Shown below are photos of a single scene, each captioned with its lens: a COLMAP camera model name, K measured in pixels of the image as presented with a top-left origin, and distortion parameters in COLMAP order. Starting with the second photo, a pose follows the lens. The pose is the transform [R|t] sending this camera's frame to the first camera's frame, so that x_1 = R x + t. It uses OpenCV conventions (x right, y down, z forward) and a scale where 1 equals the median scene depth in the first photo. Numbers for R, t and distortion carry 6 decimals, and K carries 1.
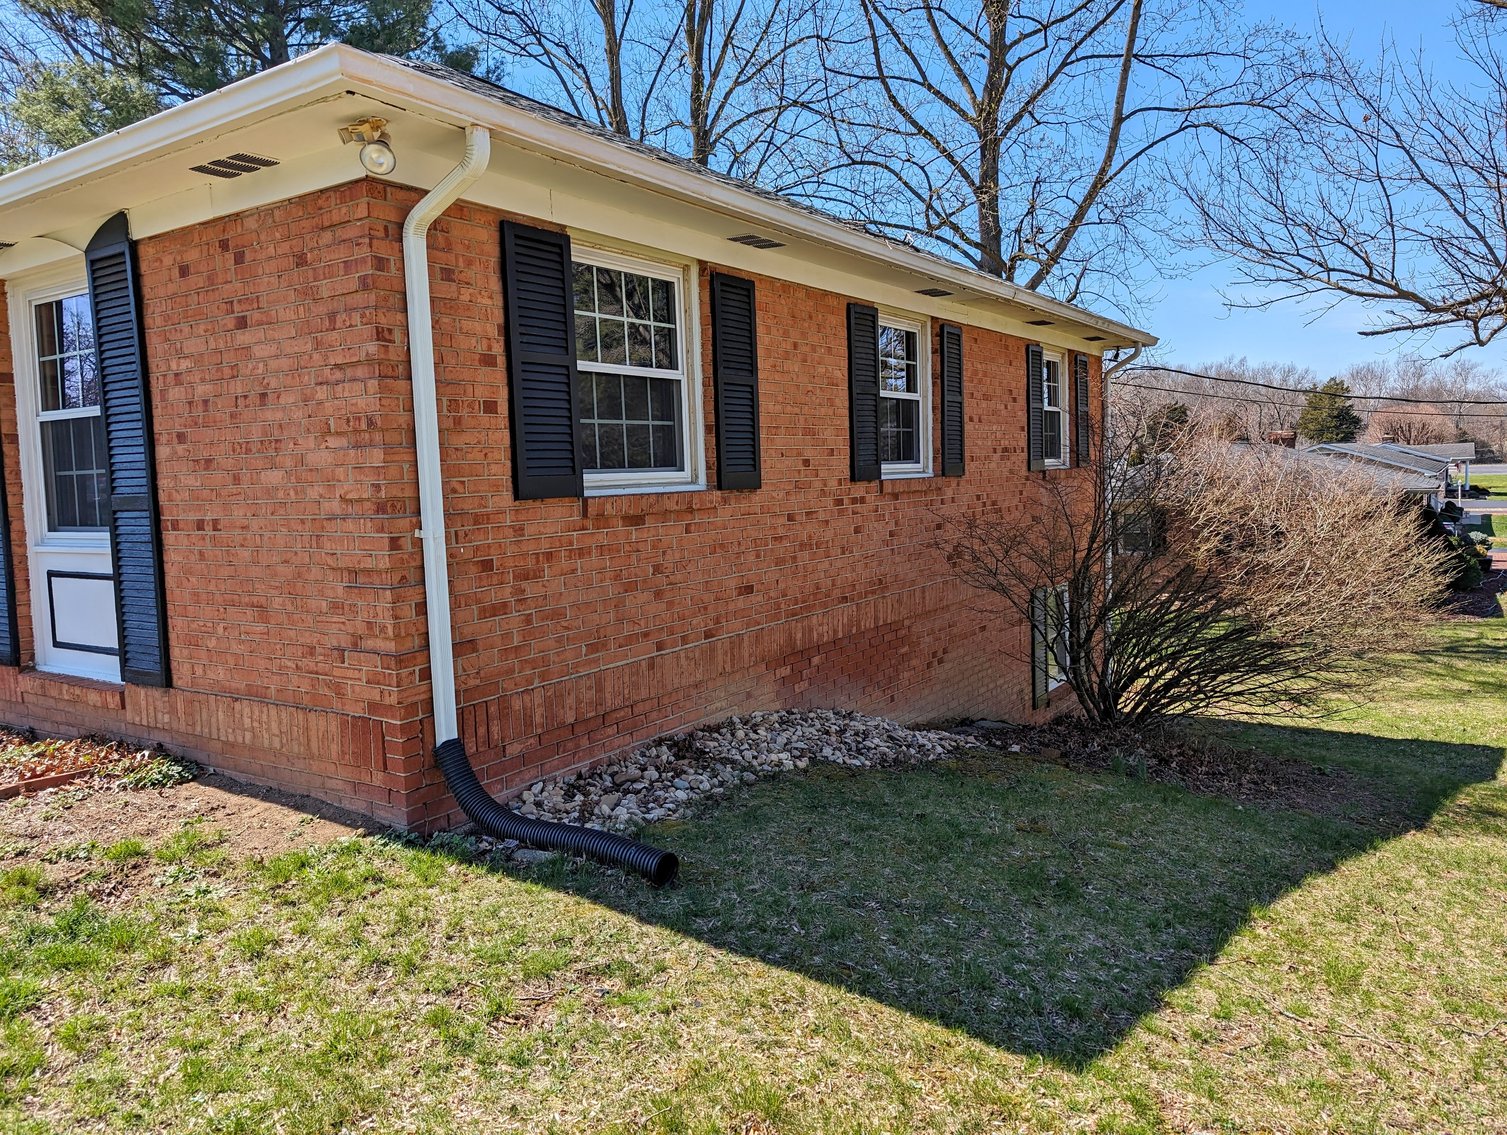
lens RADIAL K [[1046.3, 0, 740.4], [0, 1046.3, 545.9], [0, 0, 1]] dist [0.028252, -0.030200]
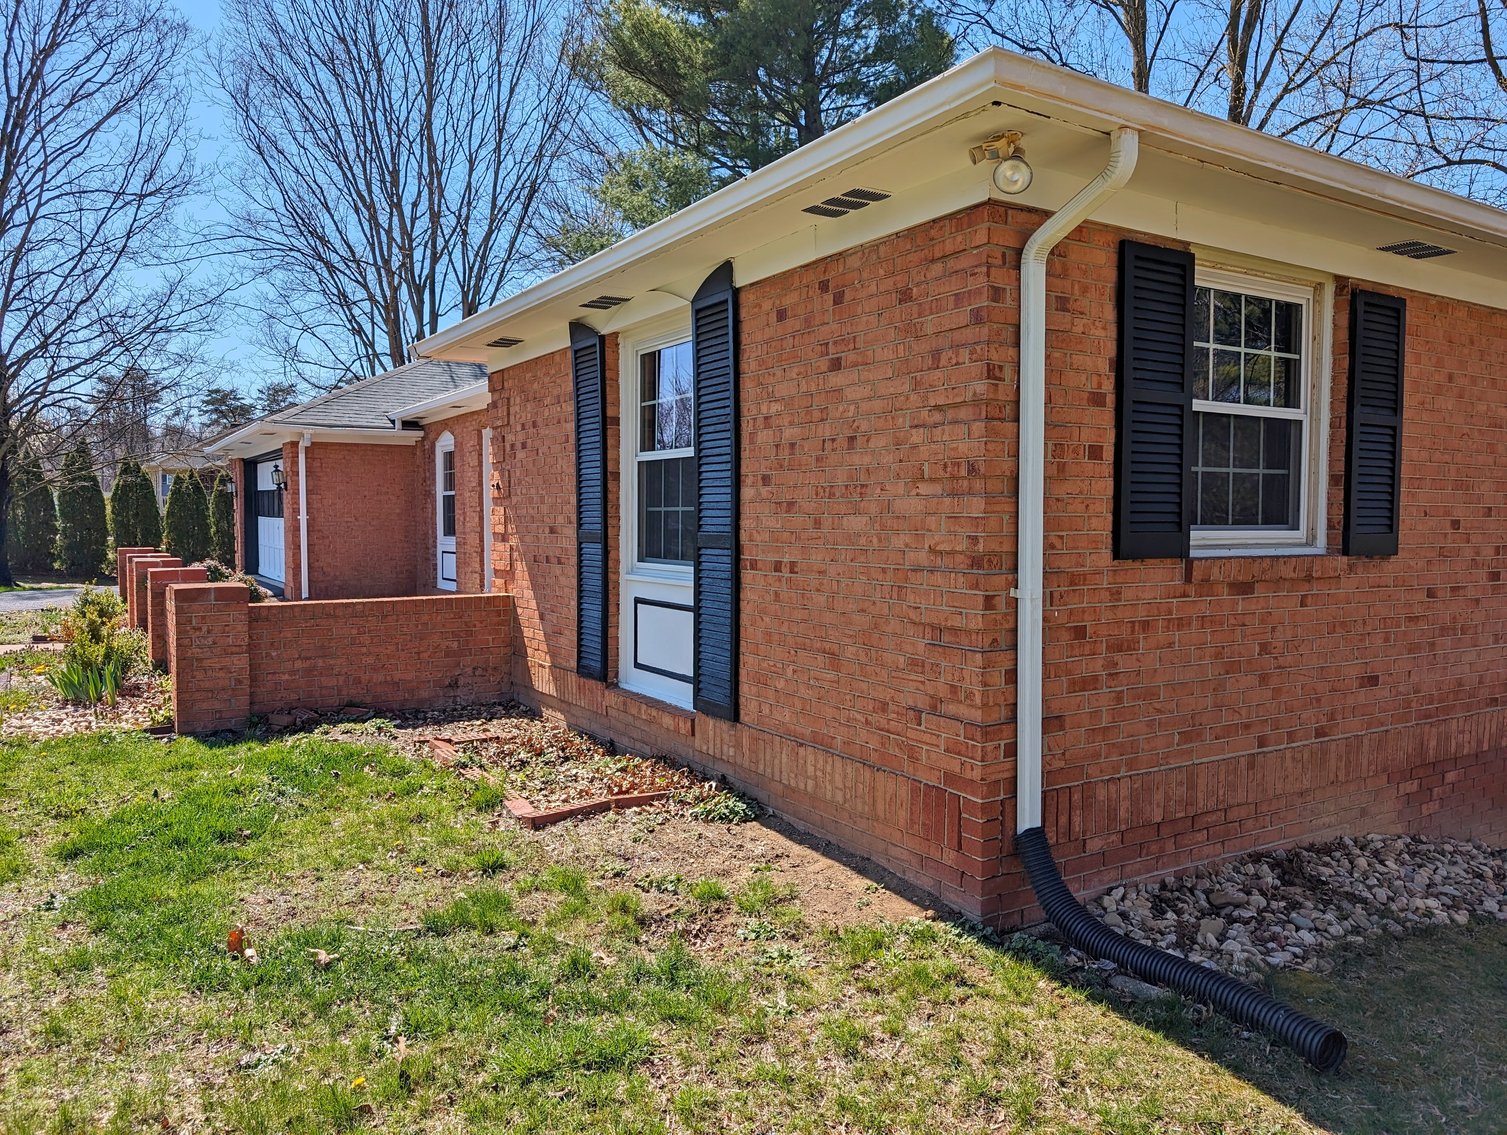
lens RADIAL K [[1046.3, 0, 752.5], [0, 1046.3, 564.8], [0, 0, 1]] dist [0.028252, -0.030200]
pose [[0.907341, 0.056885, -0.416529, -0.117128], [-0.065869, 0.997802, -0.007215, -0.012341], [0.415204, 0.033983, 0.909094, 0.079214]]
